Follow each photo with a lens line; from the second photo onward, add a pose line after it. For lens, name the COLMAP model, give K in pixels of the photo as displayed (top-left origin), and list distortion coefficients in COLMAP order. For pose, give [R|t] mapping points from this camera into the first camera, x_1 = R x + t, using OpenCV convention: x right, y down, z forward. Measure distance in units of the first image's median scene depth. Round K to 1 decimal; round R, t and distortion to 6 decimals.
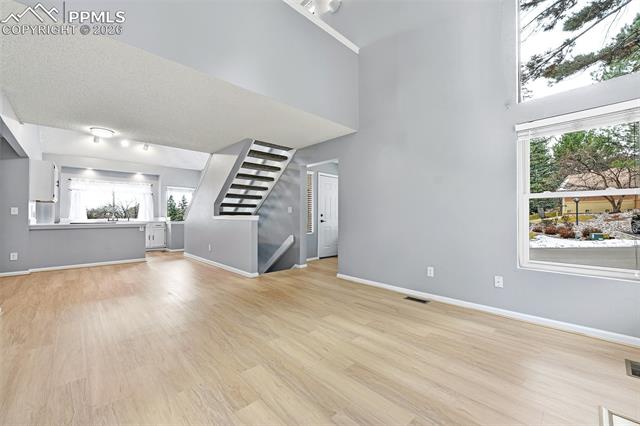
lens RADIAL K [[258.4, 0, 320.0], [0, 258.4, 213.0], [0, 0, 1]] dist [0.000332, 0.000028]
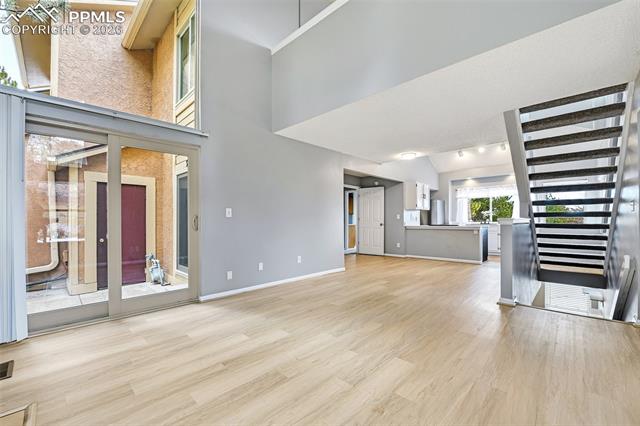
lens RADIAL K [[275.8, 0, 320.0], [0, 275.8, 213.0], [0, 0, 1]] dist [-0.001095, -0.000095]
pose [[0.024200, -0.029264, -0.999279, 0.691160], [0.016261, 0.999451, -0.028875, 0.013625], [0.999575, -0.015550, 0.024663, 0.666605]]
